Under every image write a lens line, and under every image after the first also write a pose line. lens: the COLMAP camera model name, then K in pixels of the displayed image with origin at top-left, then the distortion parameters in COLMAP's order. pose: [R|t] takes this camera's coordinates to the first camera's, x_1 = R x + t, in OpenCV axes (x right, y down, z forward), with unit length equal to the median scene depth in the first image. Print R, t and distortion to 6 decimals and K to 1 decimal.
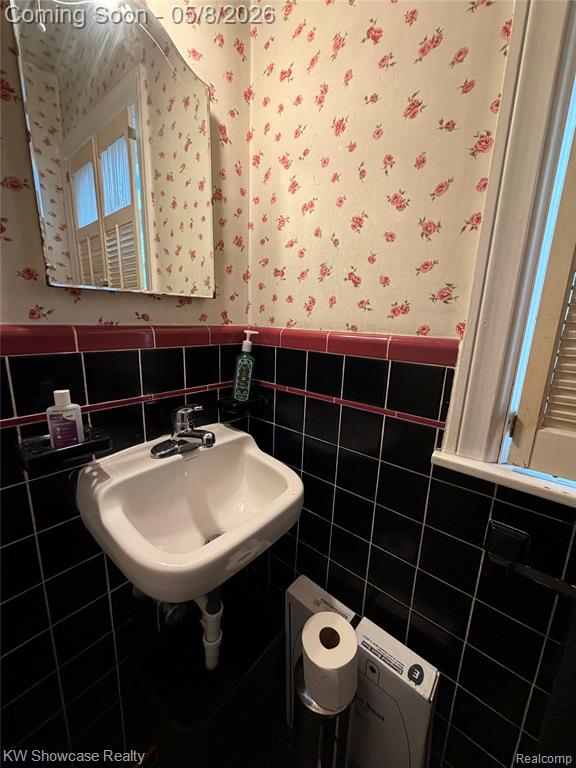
lens RADIAL K [[308.8, 0, 293.8], [0, 308.8, 380.2], [0, 0, 1]] dist [0.001294, -0.000250]
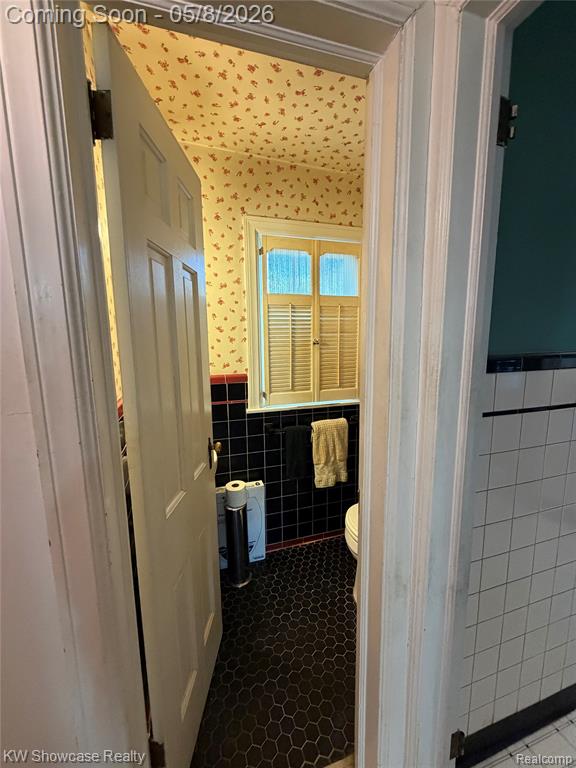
lens RADIAL K [[308.8, 0, 286.3], [0, 308.8, 382.0], [0, 0, 1]] dist [0.001294, -0.000250]
pose [[0.532836, -0.160190, 0.830918, -1.919490], [0.208823, 0.976443, 0.054335, -0.128656], [-0.820048, 0.144563, 0.553735, -1.109355]]
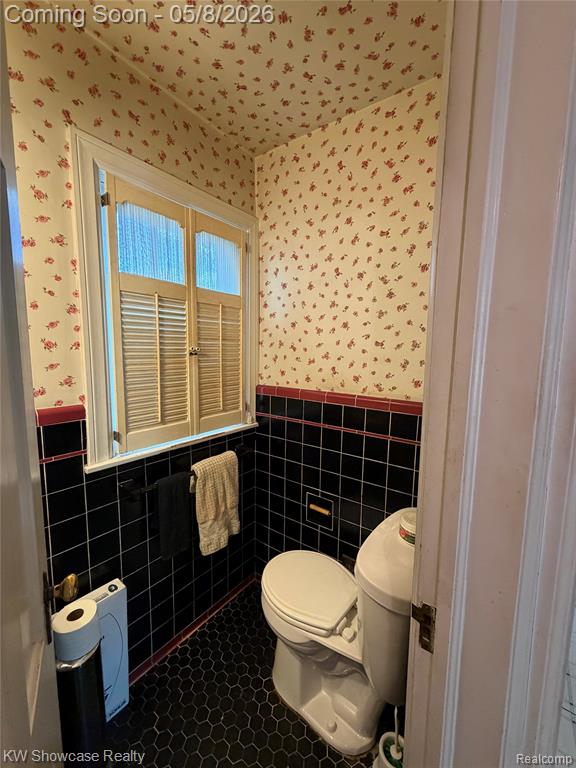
lens RADIAL K [[308.8, 0, 290.0], [0, 308.8, 382.7], [0, 0, 1]] dist [0.001294, -0.000250]
pose [[-0.050373, -0.146913, 0.987866, -1.333696], [0.194103, 0.968821, 0.153979, -0.295072], [-0.979687, 0.199504, -0.020286, -0.218941]]
